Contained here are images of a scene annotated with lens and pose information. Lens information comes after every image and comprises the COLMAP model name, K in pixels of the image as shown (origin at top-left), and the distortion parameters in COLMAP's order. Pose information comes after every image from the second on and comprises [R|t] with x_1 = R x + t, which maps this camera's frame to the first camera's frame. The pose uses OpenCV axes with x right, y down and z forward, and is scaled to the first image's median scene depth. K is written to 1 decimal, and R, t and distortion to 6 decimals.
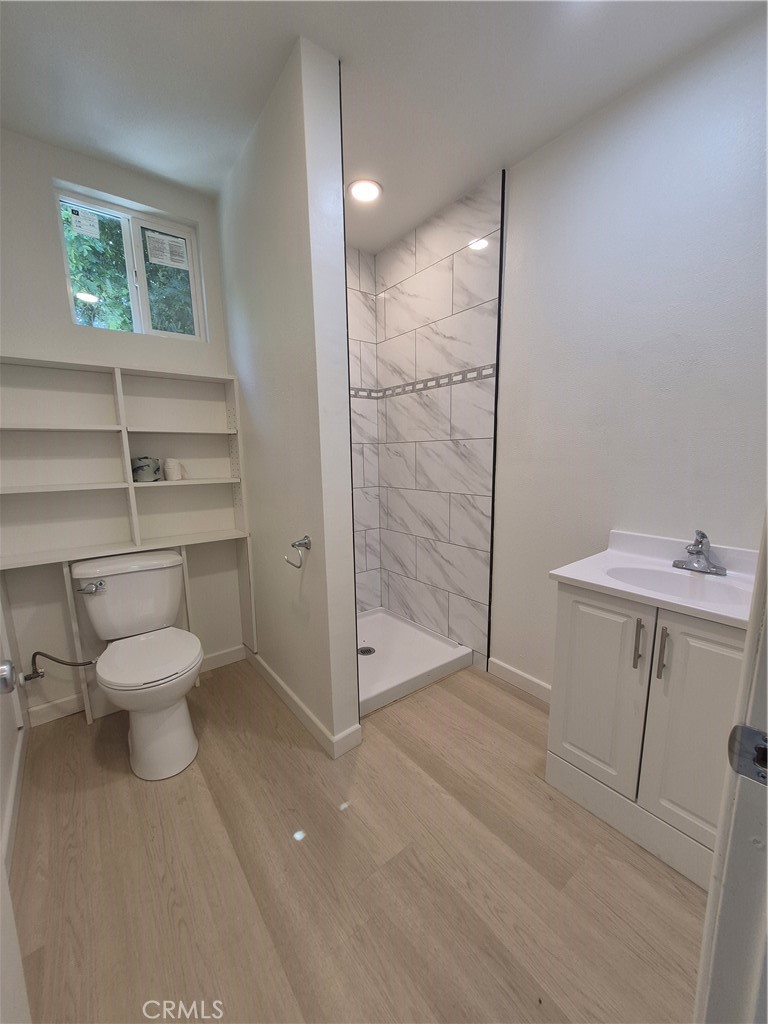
lens RADIAL K [[397.9, 0, 389.1], [0, 397.9, 524.1], [0, 0, 1]] dist [0.001353, 0.000354]
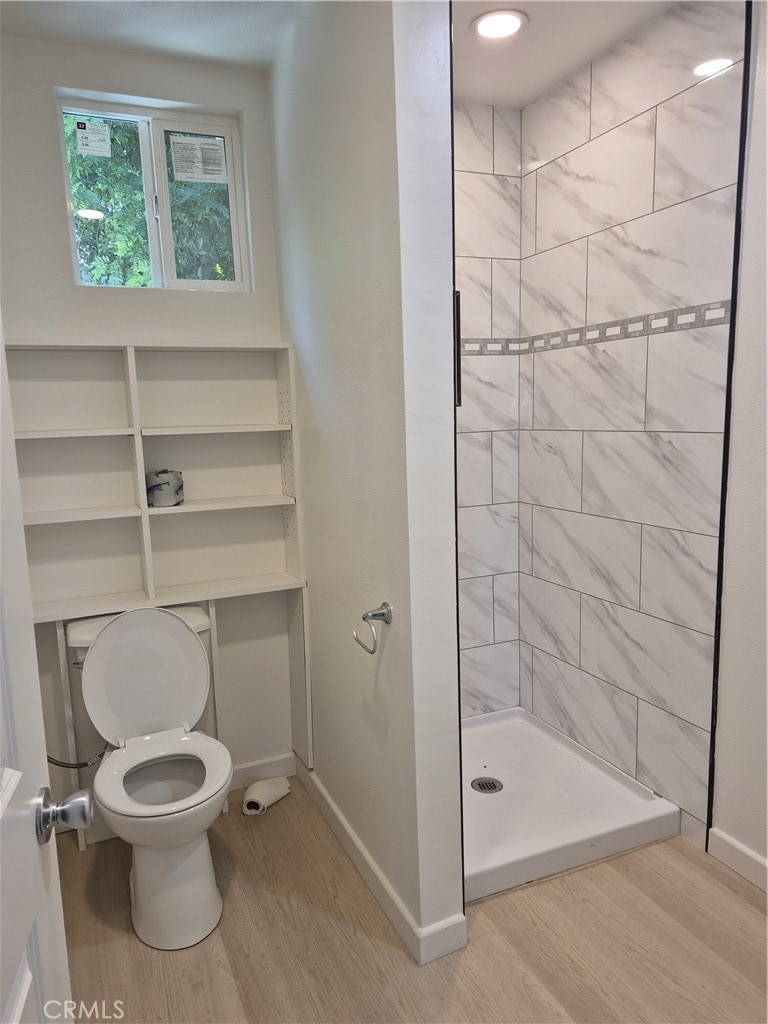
lens RADIAL K [[705.8, 0, 375.0], [0, 705.8, 528.9], [0, 0, 1]] dist [0.071661, -0.075858]
pose [[0.967236, 0.023836, -0.252759, 0.050616], [-0.024530, 0.999699, 0.000403, -0.075346], [0.252692, 0.005810, 0.967529, -0.089915]]
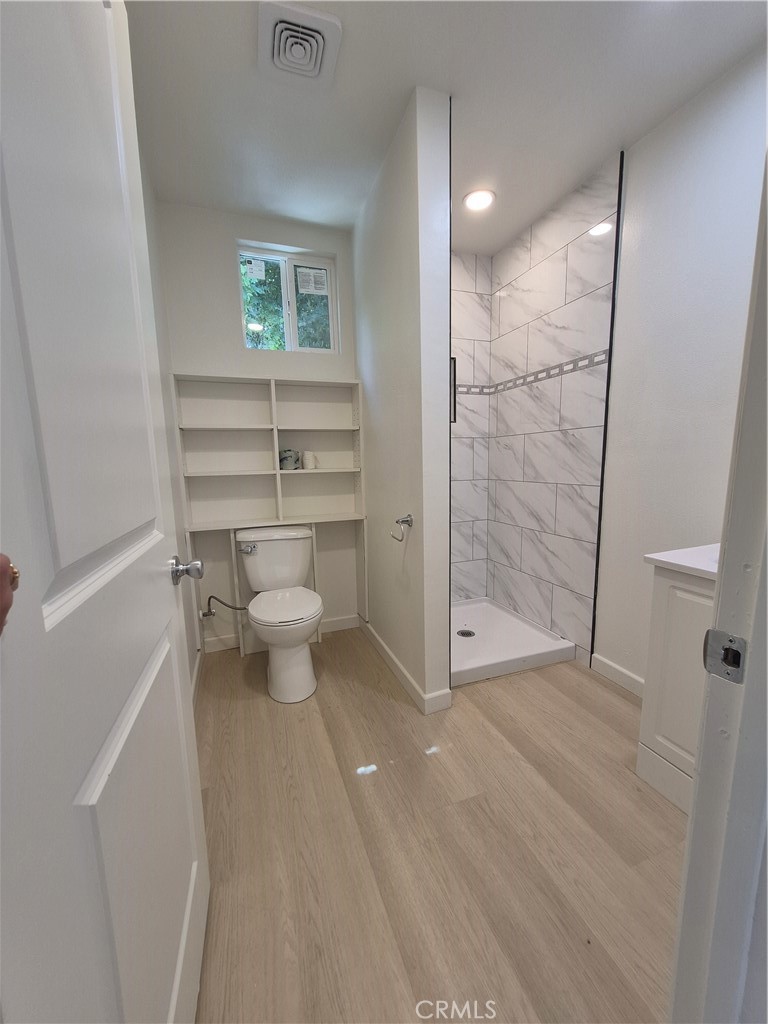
lens RADIAL K [[397.9, 0, 390.7], [0, 397.9, 523.5], [0, 0, 1]] dist [0.001353, 0.000354]
pose [[0.953706, 0.040003, -0.298069, 0.068634], [-0.042809, 0.999079, -0.002888, 0.050522], [0.297679, 0.015514, 0.954540, -0.086494]]
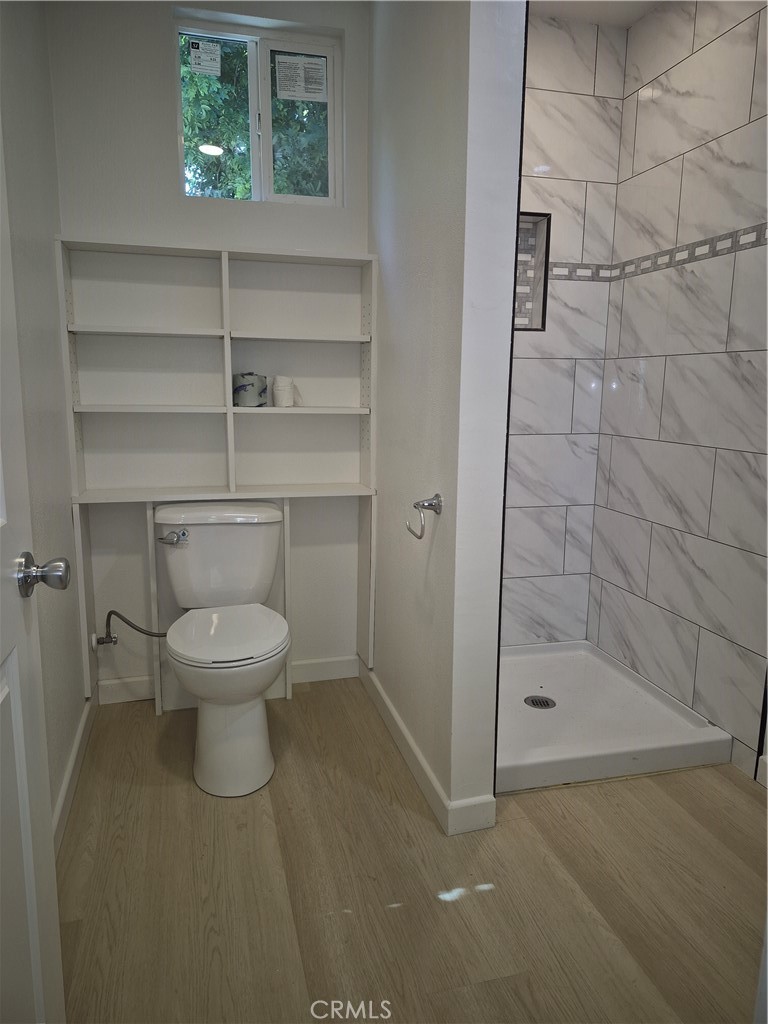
lens RADIAL K [[705.8, 0, 389.9], [0, 705.8, 514.5], [0, 0, 1]] dist [0.071661, -0.075858]
pose [[0.921857, 0.094262, -0.375891, 0.140346], [-0.089735, 0.995526, 0.029576, 0.029840], [0.376997, 0.006465, 0.926192, -0.111462]]
